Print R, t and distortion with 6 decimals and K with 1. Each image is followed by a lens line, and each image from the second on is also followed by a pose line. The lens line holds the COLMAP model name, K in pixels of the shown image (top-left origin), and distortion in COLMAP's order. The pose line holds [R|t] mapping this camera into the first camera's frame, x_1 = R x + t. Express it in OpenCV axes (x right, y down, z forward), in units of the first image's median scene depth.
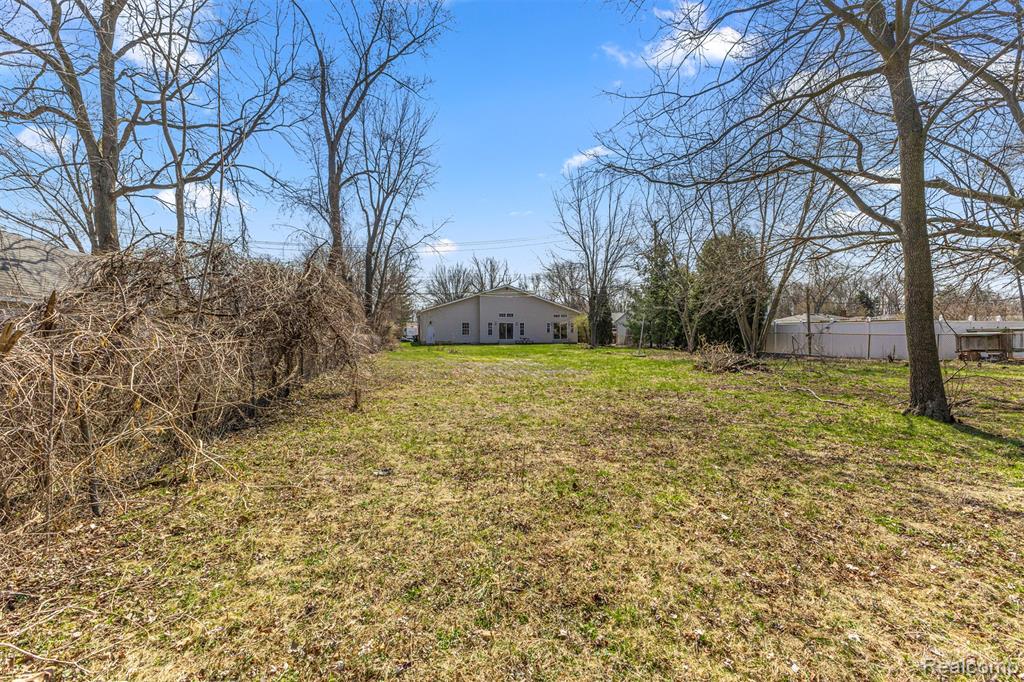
lens RADIAL K [[443.6, 0, 512.0], [0, 443.6, 341.0], [0, 0, 1]] dist [-0.001270, -0.000450]
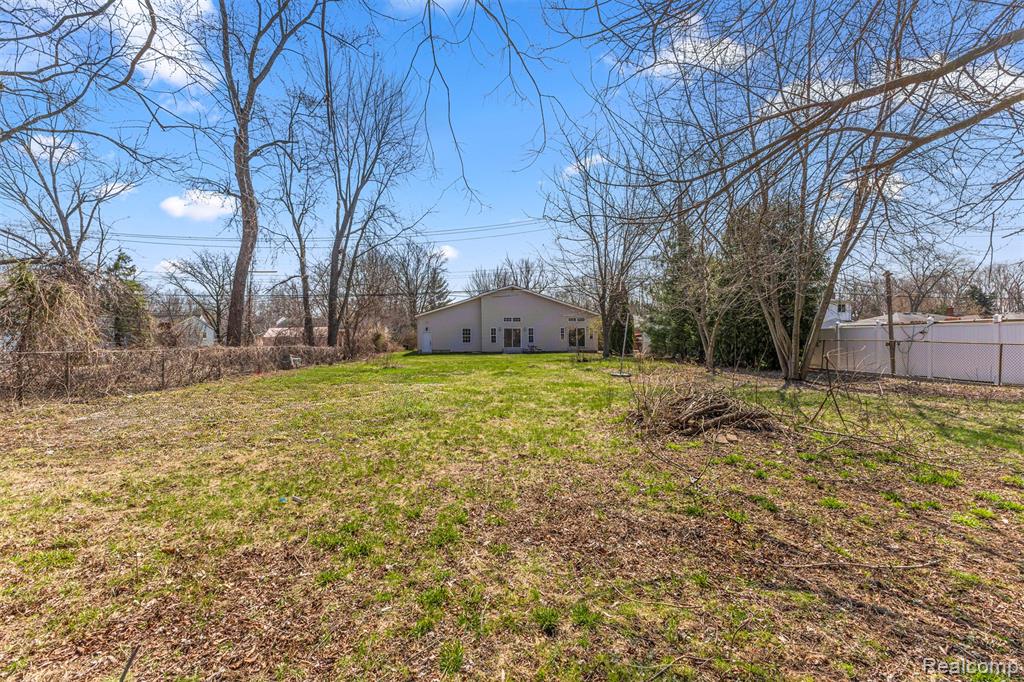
lens RADIAL K [[443.6, 0, 512.0], [0, 443.6, 341.0], [0, 0, 1]] dist [-0.001270, -0.000450]
pose [[0.990537, -0.007107, -0.137058, 0.105996], [0.005607, 0.999920, -0.011332, -0.006841], [0.137128, 0.010456, 0.990498, 0.141966]]
